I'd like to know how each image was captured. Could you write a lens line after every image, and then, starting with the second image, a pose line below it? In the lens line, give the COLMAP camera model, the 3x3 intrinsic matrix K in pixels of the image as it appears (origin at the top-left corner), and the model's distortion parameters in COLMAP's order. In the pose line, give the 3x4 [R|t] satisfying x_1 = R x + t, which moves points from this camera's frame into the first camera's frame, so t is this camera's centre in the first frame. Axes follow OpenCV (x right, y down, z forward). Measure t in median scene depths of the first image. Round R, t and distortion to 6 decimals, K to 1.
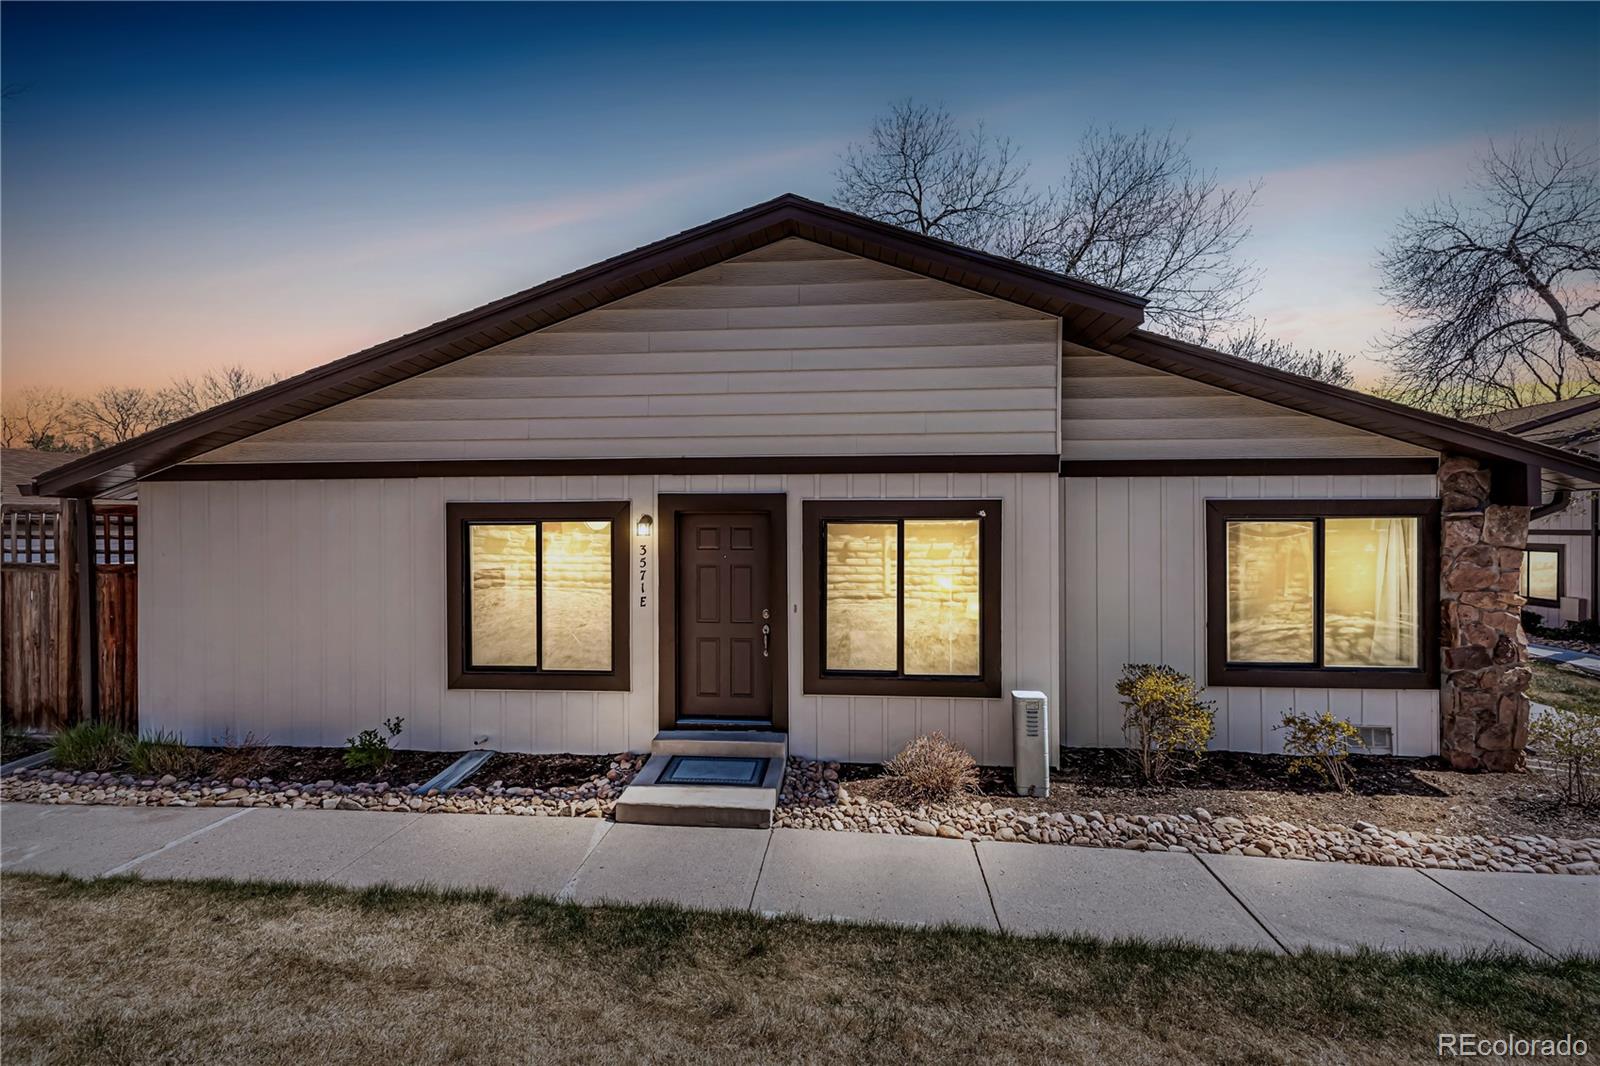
lens RADIAL K [[724.9, 0, 800.2], [0, 724.9, 516.7], [0, 0, 1]] dist [0.003986, -0.007177]
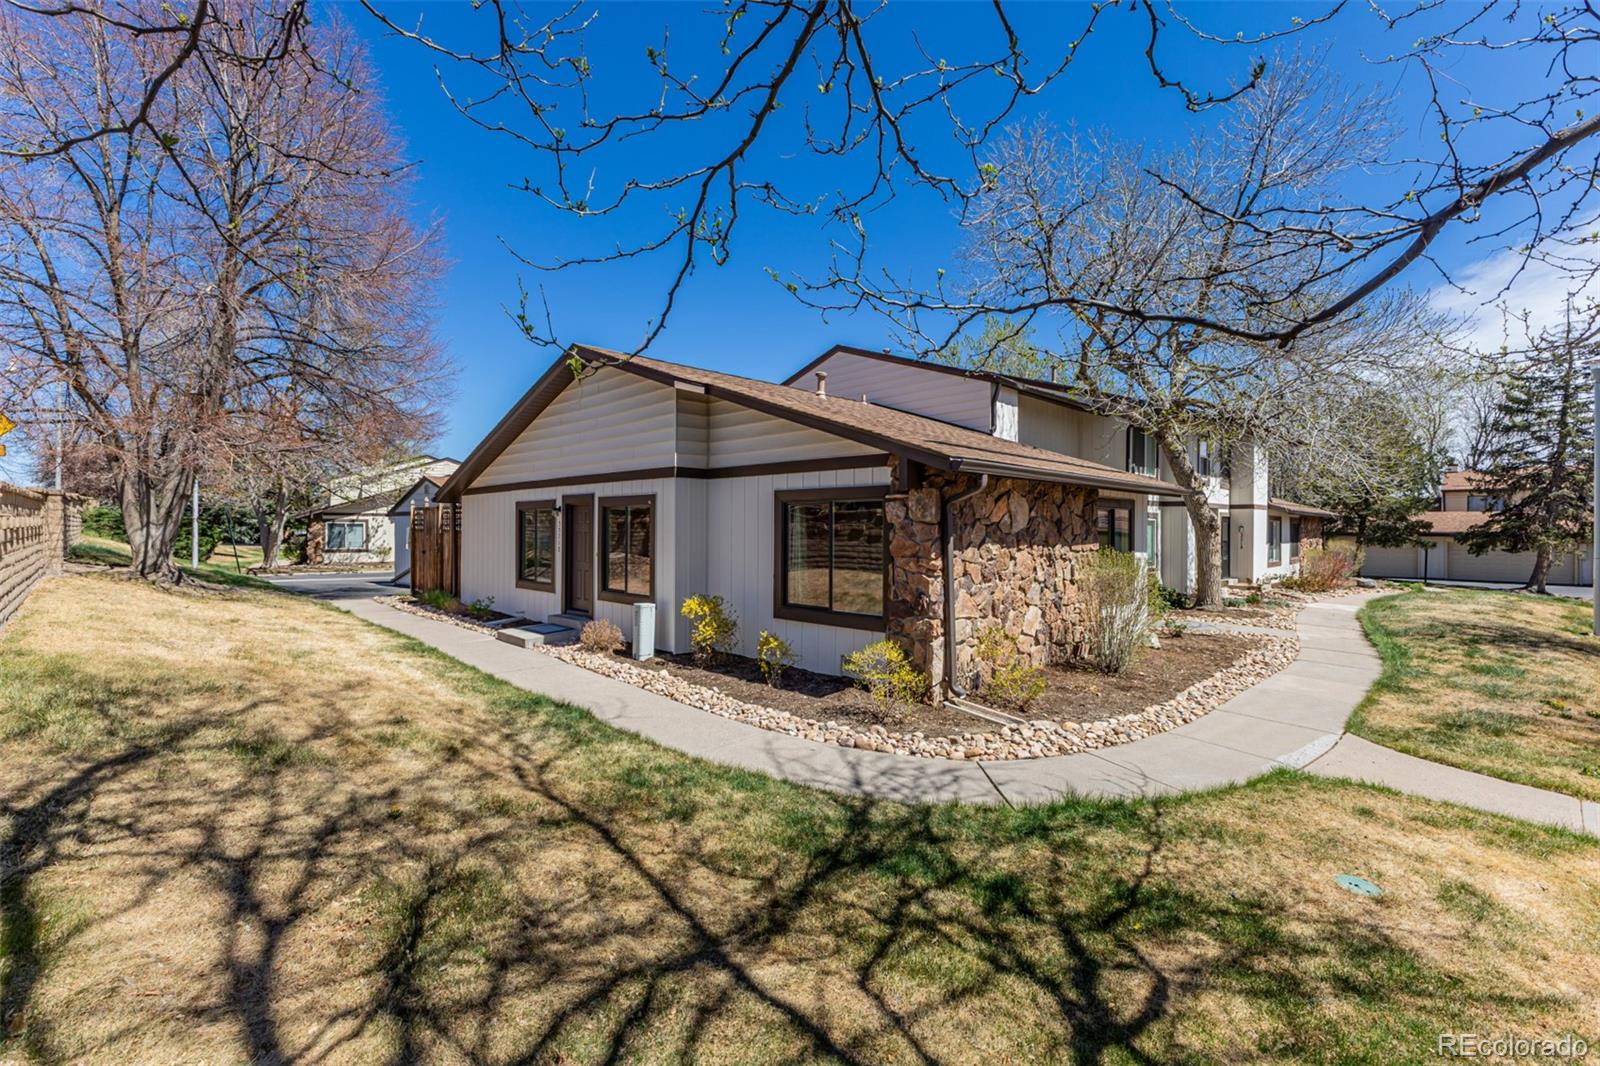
lens RADIAL K [[688.2, 0, 803.1], [0, 688.2, 529.2], [0, 0, 1]] dist [0.010142, -0.000609]
pose [[0.765822, 0.007297, -0.643011, 1.538509], [0.028861, 0.998538, 0.045705, -0.004687], [0.642405, -0.053560, 0.764492, -0.026387]]
